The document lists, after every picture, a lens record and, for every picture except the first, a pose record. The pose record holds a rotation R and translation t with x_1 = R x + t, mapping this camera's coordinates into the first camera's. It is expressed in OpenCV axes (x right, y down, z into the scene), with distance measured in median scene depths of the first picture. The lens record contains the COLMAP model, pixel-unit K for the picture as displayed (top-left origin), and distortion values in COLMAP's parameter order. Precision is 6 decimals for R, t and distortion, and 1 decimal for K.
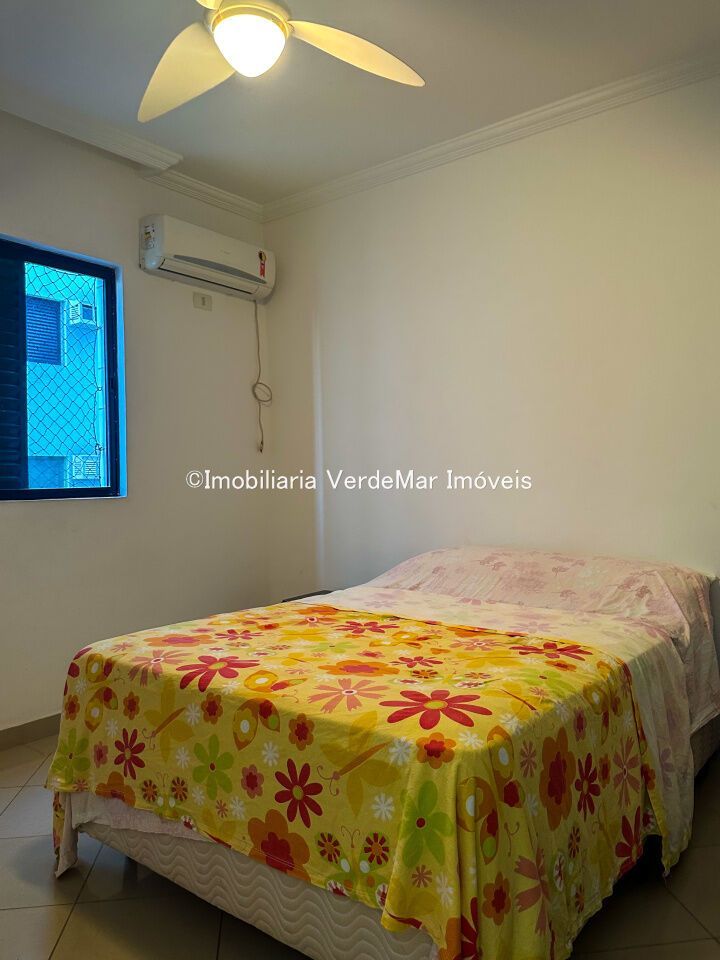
lens RADIAL K [[679.4, 0, 360.0], [0, 679.4, 480.0], [0, 0, 1]] dist [0.073711, -0.120940]
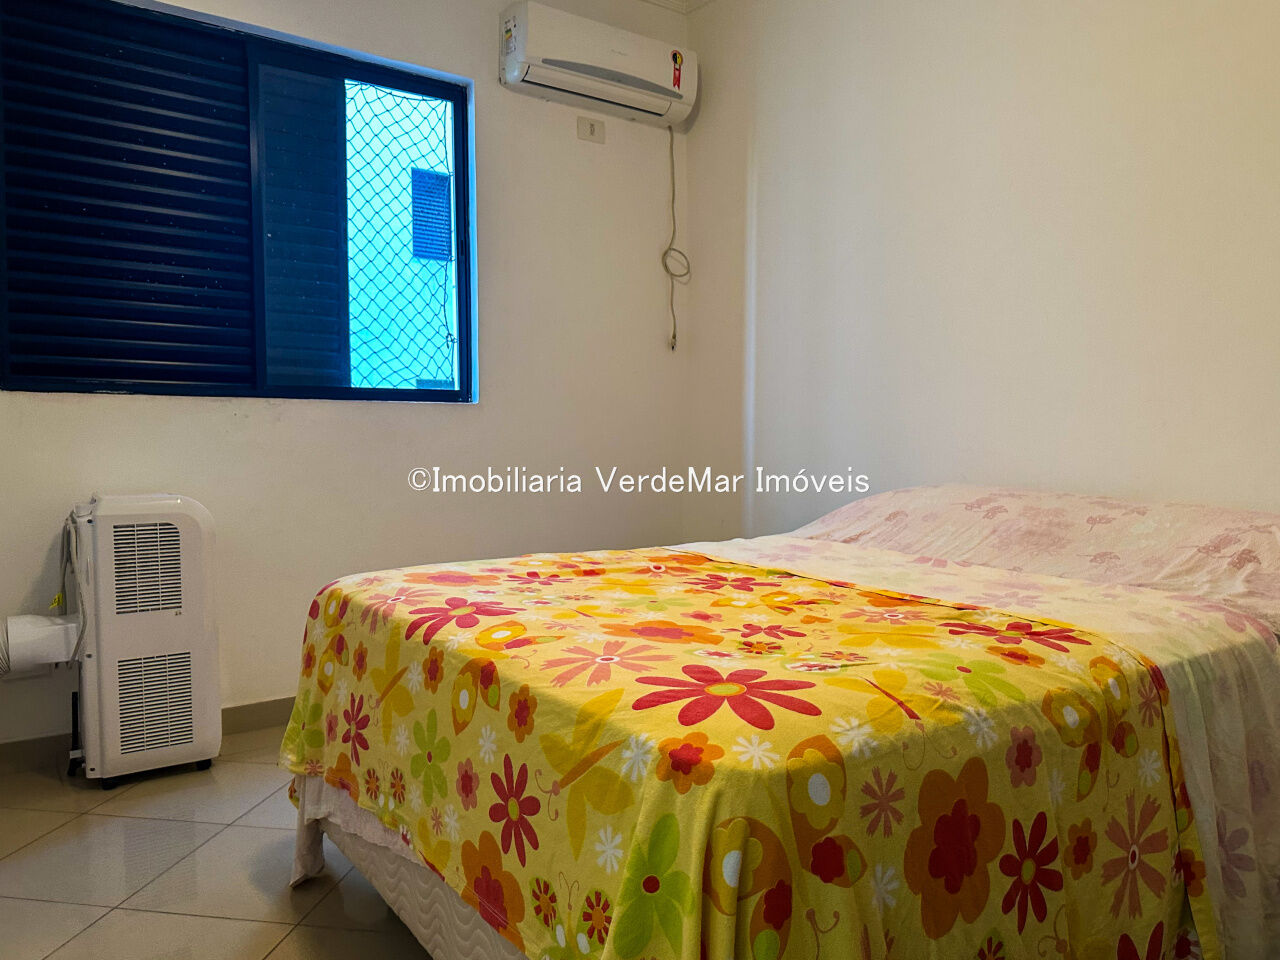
lens RADIAL K [[905.8, 0, 640.0], [0, 905.8, 480.0], [0, 0, 1]] dist [0.073711, -0.120940]
pose [[0.963136, 0.036842, -0.266480, 0.204674], [-0.020816, 0.997814, 0.062717, 0.094592], [0.268208, -0.054859, 0.961798, 0.228600]]
